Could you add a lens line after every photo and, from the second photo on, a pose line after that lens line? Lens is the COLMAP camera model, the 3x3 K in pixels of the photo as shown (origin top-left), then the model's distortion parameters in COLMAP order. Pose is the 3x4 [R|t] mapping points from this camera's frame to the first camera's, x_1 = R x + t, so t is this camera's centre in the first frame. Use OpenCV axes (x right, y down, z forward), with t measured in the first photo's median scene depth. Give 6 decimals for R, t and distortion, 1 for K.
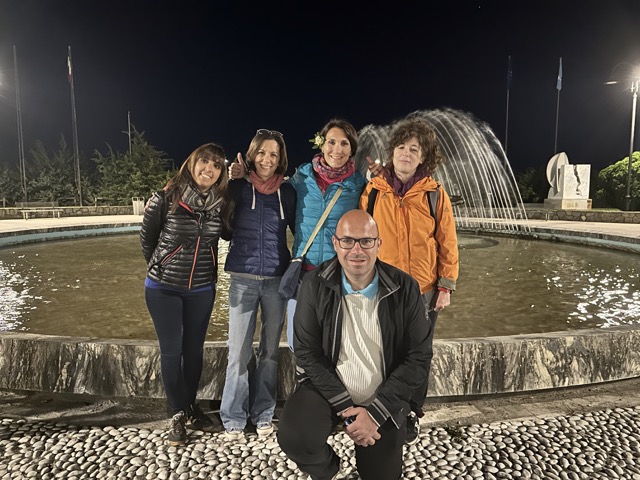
lens RADIAL K [[446.1, 0, 320.9], [0, 446.1, 243.1], [0, 0, 1]] dist [-0.004149, -0.009193]
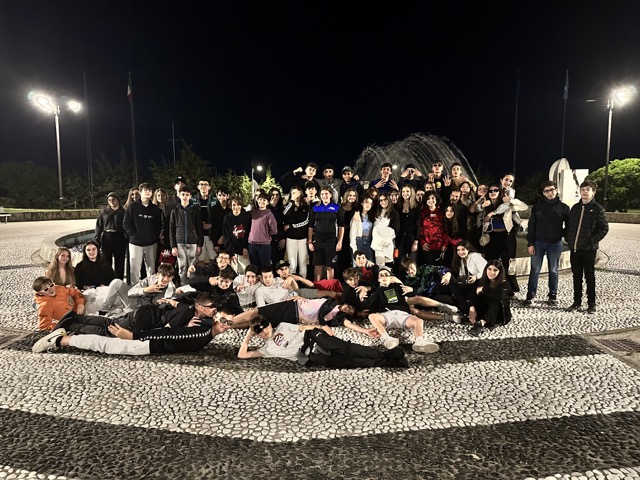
lens RADIAL K [[446.1, 0, 318.9], [0, 446.1, 242.1], [0, 0, 1]] dist [-0.004149, -0.009193]
pose [[0.997195, 0.003271, -0.074779, 0.022391], [-0.003358, 0.999994, -0.001029, 0.006425], [0.074775, 0.001277, 0.997200, -0.137172]]
